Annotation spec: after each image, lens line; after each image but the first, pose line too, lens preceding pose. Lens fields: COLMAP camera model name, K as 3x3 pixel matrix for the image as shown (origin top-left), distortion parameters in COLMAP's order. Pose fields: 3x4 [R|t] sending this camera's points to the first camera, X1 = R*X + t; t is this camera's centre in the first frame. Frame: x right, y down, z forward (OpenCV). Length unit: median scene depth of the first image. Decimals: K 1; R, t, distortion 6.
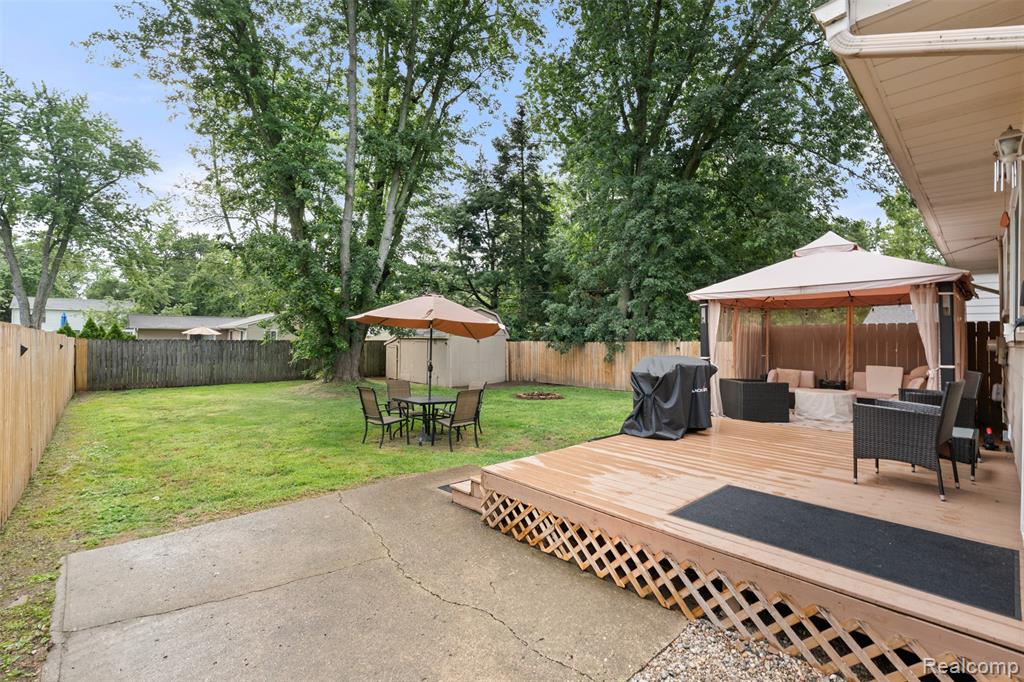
lens RADIAL K [[461.1, 0, 512.4], [0, 461.1, 336.5], [0, 0, 1]] dist [-0.000855, -0.000044]
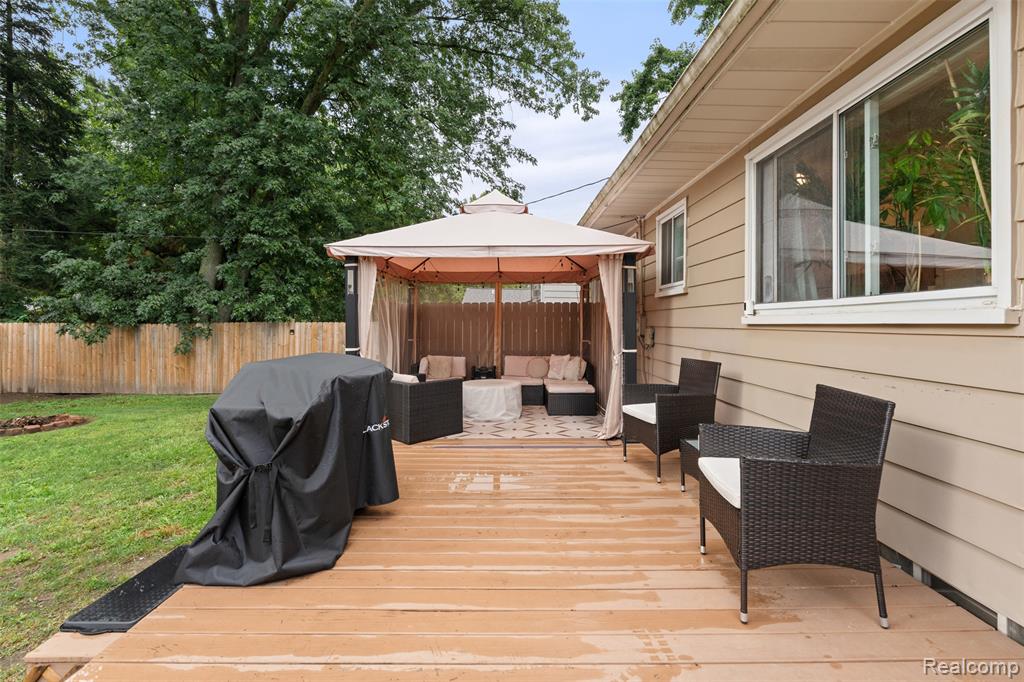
lens RADIAL K [[461.1, 0, 511.4], [0, 461.1, 313.4], [0, 0, 1]] dist [-0.000855, -0.000044]
pose [[0.690700, 0.007909, 0.723098, 0.058329], [-0.003740, 0.999966, -0.007365, 0.000600], [-0.723132, 0.002383, 0.690706, 0.212572]]
